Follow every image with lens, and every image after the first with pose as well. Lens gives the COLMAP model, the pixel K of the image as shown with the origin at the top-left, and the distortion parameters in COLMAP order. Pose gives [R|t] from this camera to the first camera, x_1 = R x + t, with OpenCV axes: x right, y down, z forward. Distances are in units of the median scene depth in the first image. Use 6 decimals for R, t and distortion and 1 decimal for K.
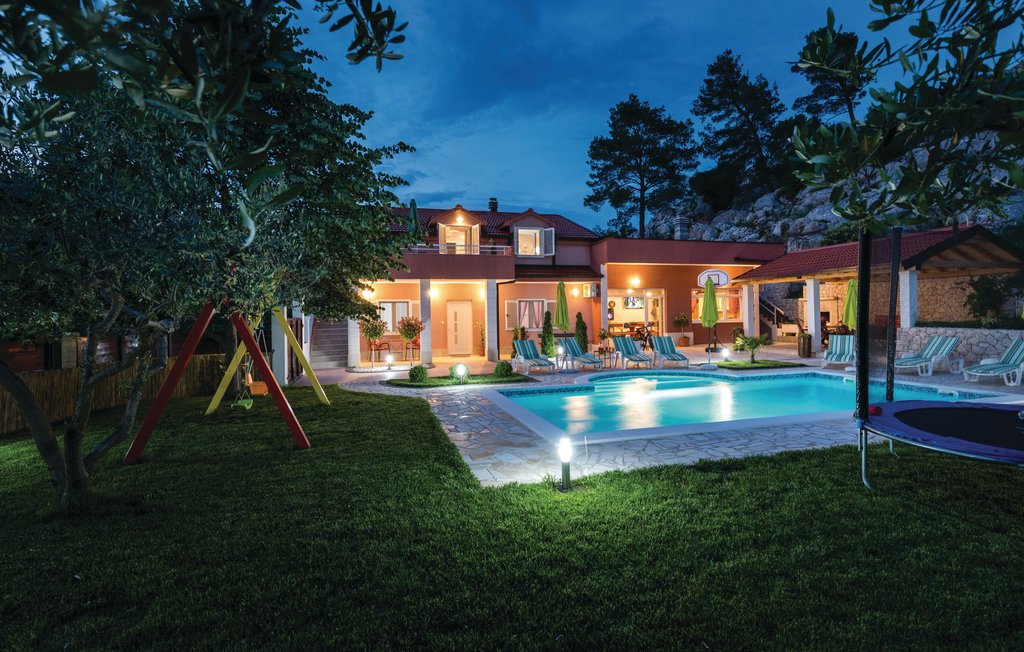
lens RADIAL K [[485.5, 0, 515.8], [0, 485.5, 328.2], [0, 0, 1]] dist [-0.009979, -0.003657]
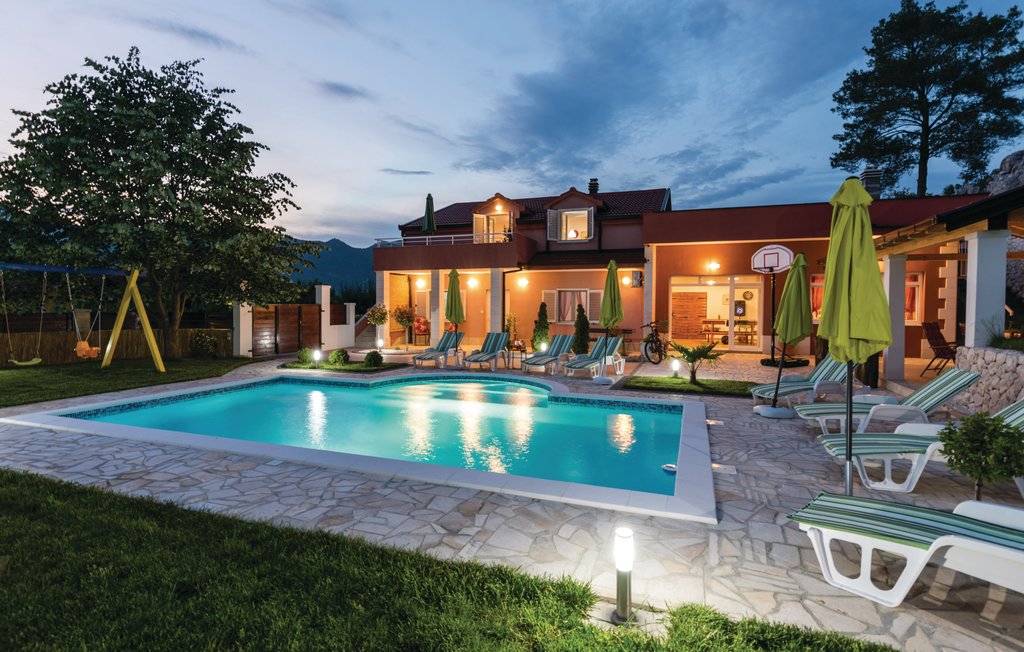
lens RADIAL K [[485.5, 0, 514.9], [0, 485.5, 320.1], [0, 0, 1]] dist [-0.009979, -0.003657]
pose [[0.797212, 0.033198, -0.602786, 0.486765], [-0.034191, 0.999367, 0.009821, -0.008556], [0.602731, 0.012780, 0.797842, 0.230854]]
